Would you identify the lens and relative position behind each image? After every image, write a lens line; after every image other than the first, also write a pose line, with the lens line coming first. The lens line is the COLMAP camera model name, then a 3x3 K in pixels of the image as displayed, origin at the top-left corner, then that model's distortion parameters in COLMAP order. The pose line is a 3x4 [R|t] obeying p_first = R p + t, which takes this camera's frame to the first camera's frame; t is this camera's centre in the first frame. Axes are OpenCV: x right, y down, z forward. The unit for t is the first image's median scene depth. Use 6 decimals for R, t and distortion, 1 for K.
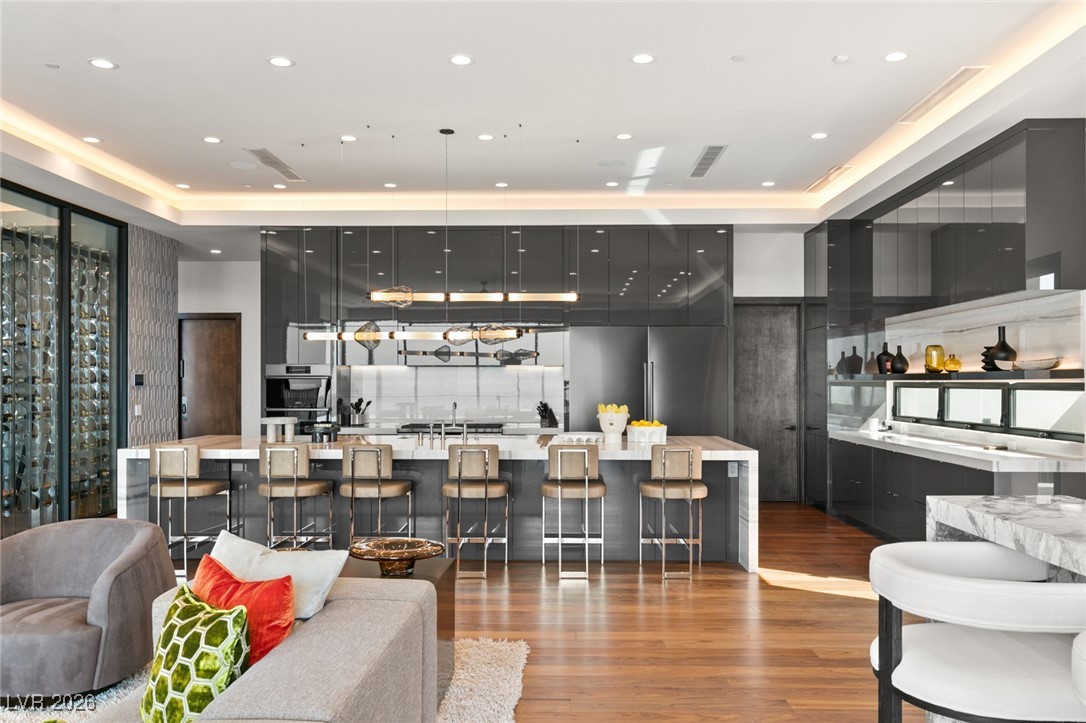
lens RADIAL K [[800.9, 0, 541.0], [0, 800.9, 366.9], [0, 0, 1]] dist [-0.002043, -0.002106]
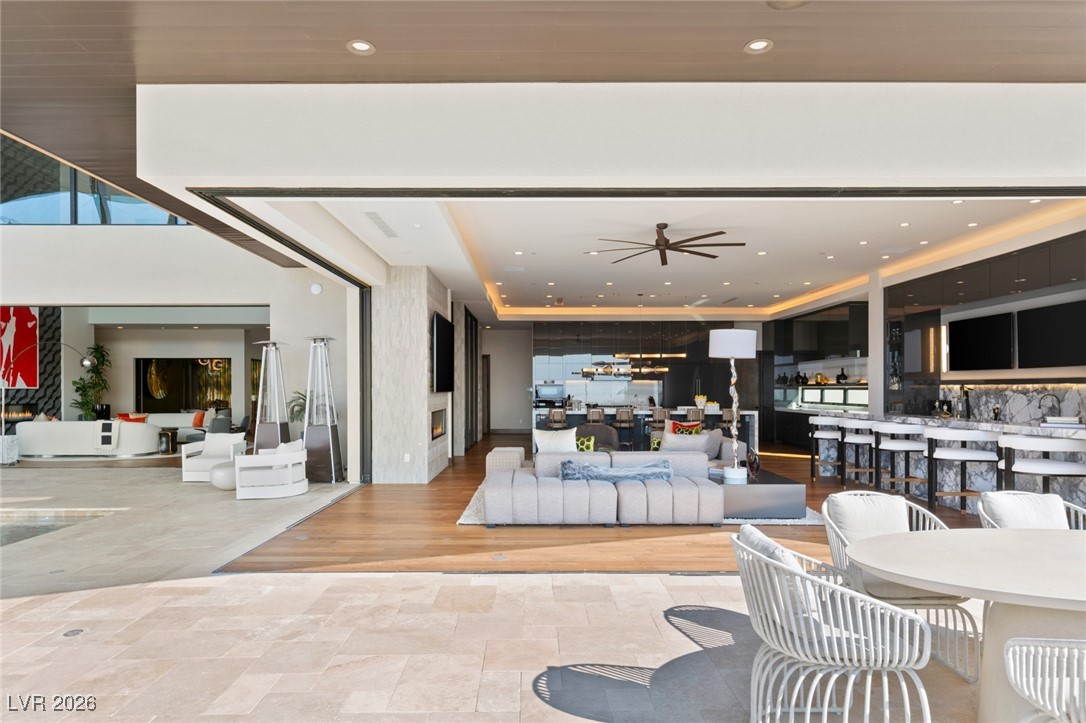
lens RADIAL K [[647.8, 0, 520.9], [0, 647.8, 391.3], [0, 0, 1]] dist [0.026141, 0.001192]
pose [[0.999429, -0.000461, 0.033791, -0.576548], [-0.000297, 0.999748, 0.022432, -0.016204], [-0.033793, -0.022430, 0.999177, -1.139303]]
